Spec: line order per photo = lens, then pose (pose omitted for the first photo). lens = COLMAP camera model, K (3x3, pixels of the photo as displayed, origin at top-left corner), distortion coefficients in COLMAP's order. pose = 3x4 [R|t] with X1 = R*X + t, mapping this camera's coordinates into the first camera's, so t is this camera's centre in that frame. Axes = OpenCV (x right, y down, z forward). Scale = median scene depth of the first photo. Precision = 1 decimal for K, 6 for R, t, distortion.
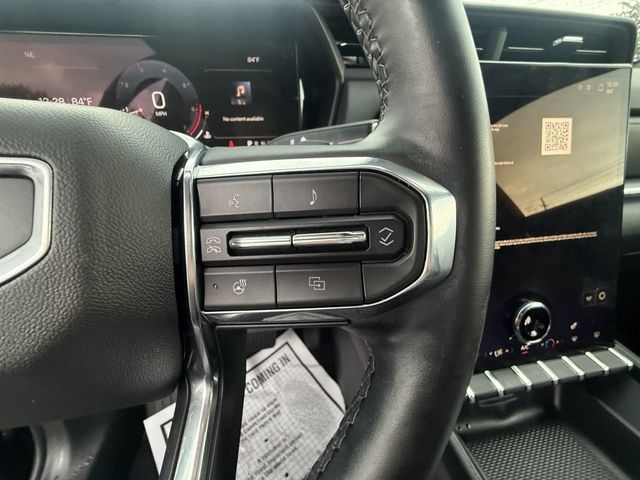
lens RADIAL K [[256.8, 0, 320.0], [0, 256.8, 240.0], [0, 0, 1]] dist [-0.001554, -0.000142]
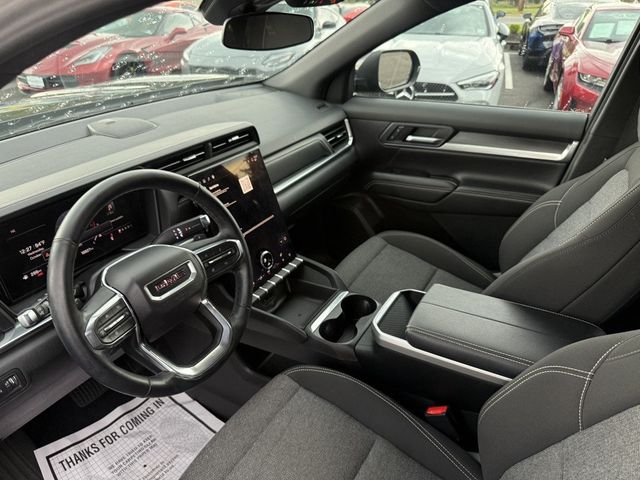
lens RADIAL K [[447.2, 0, 318.9], [0, 447.2, 252.7], [0, 0, 1]] dist [-0.002054, 0.000519]
pose [[0.643804, -0.378927, 0.664779, -1.576784], [0.335532, 0.920597, 0.199799, -0.402550], [-0.687703, 0.094424, 0.719826, -2.302459]]
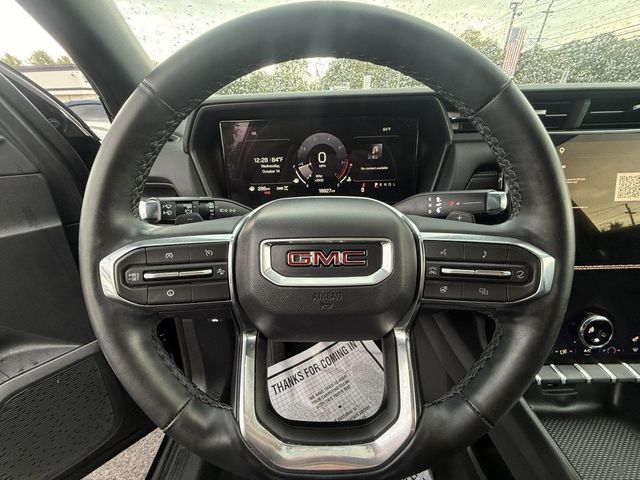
lens RADIAL K [[253.0, 0, 320.0], [0, 253.0, 240.0], [0, 0, 1]] dist [-0.000007, 0.000444]
pose [[0.985410, 0.058805, -0.159718, -0.345390], [-0.056566, 0.998227, 0.018534, -0.076778], [0.160525, -0.009229, 0.986989, -0.454056]]
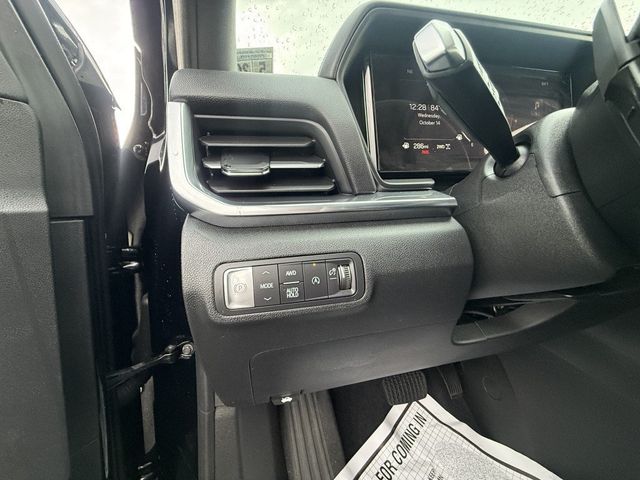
lens RADIAL K [[256.8, 0, 320.0], [0, 256.8, 240.0], [0, 0, 1]] dist [-0.001554, -0.000142]
pose [[0.996430, -0.044699, 0.071623, -1.396516], [0.062752, 0.959651, -0.274103, 0.287785], [-0.056481, 0.277619, 0.959030, 0.066601]]
